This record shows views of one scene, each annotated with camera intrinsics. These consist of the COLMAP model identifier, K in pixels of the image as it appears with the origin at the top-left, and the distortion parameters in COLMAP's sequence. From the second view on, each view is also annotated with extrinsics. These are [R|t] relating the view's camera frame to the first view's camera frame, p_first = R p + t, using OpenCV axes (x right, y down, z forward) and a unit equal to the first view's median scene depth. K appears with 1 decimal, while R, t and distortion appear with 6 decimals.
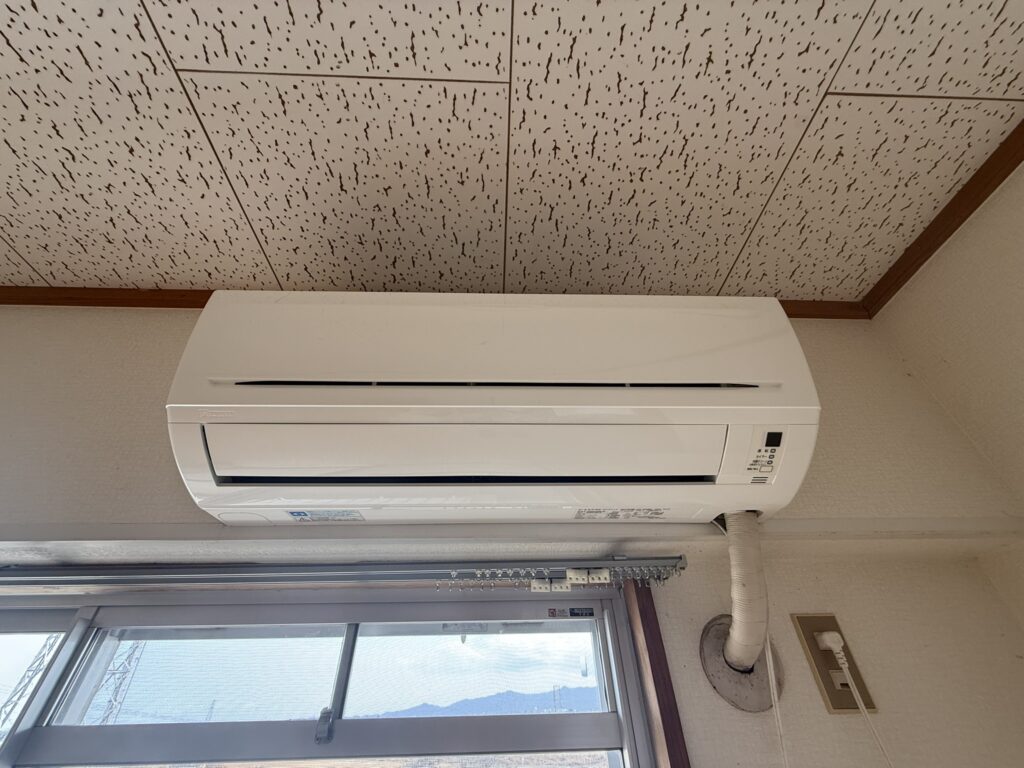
lens RADIAL K [[409.3, 0, 508.8], [0, 409.3, 384.8], [0, 0, 1]] dist [0.002591, 0.000268]
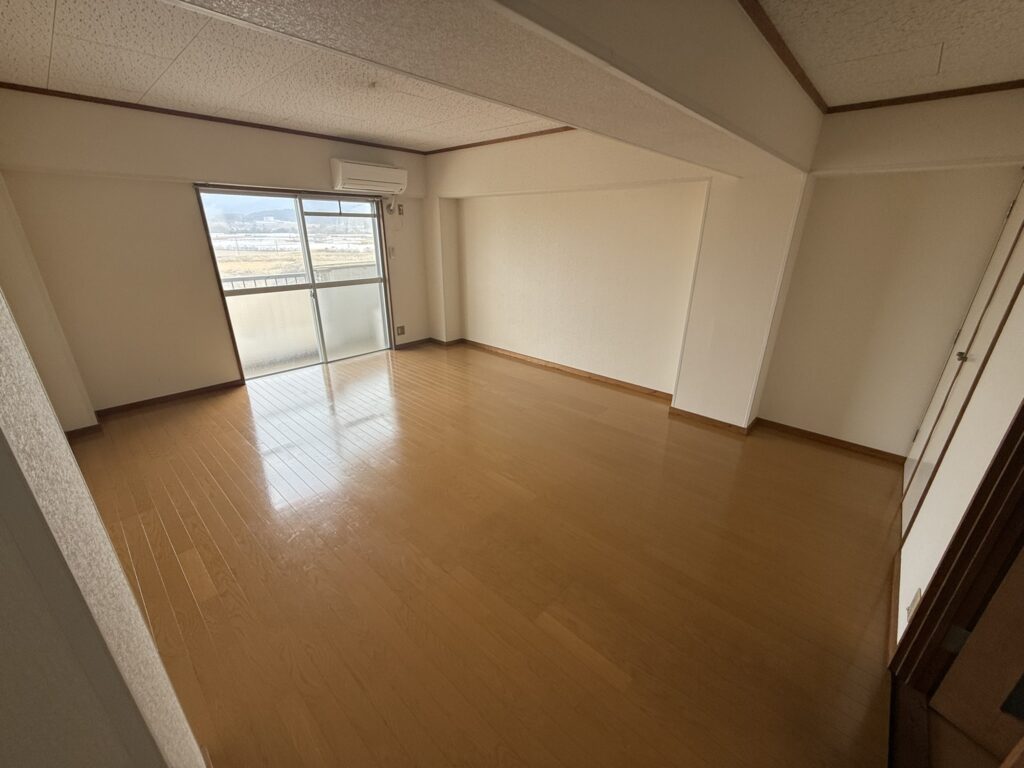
lens RADIAL K [[409.3, 0, 506.1], [0, 409.3, 386.4], [0, 0, 1]] dist [0.002591, 0.000268]
pose [[0.699629, -0.237809, 0.673770, -4.259166], [-0.460884, 0.570381, 0.679890, -4.008995], [-0.545990, -0.786201, 0.289453, -5.512425]]
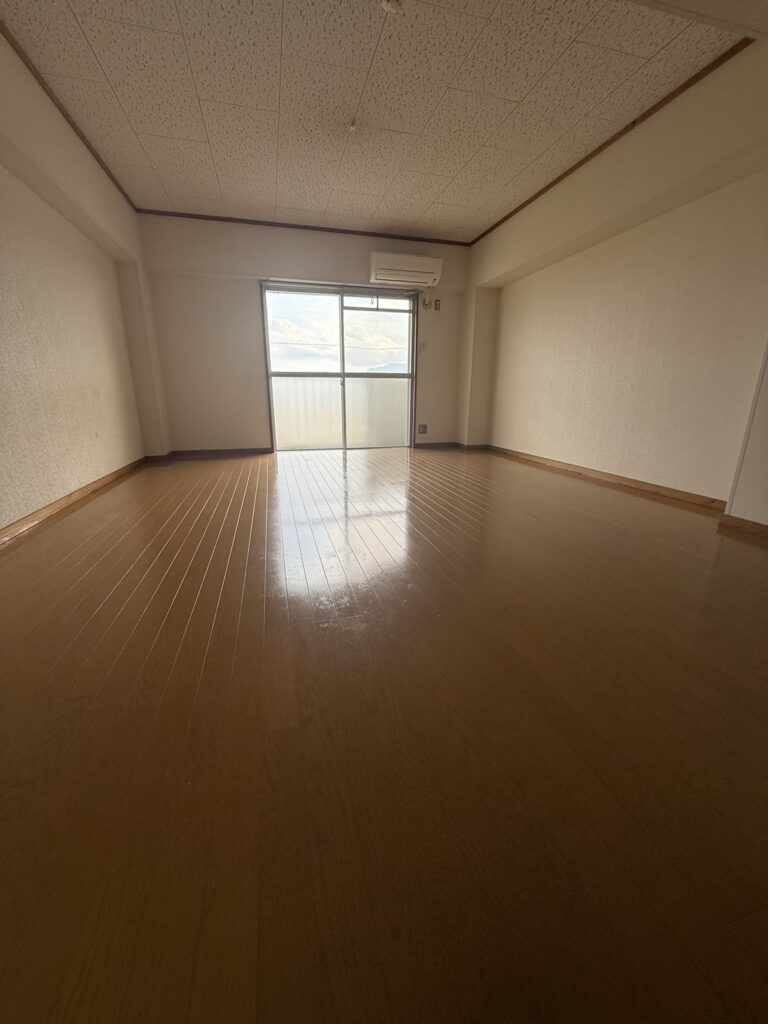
lens RADIAL K [[409.3, 0, 382.5], [0, 409.3, 512.0], [0, 0, 1]] dist [0.002591, 0.000268]
pose [[0.972799, -0.048796, 0.226455, -2.410015], [-0.156432, 0.582628, 0.797542, -3.372830], [-0.170856, -0.811273, 0.559147, -6.949233]]
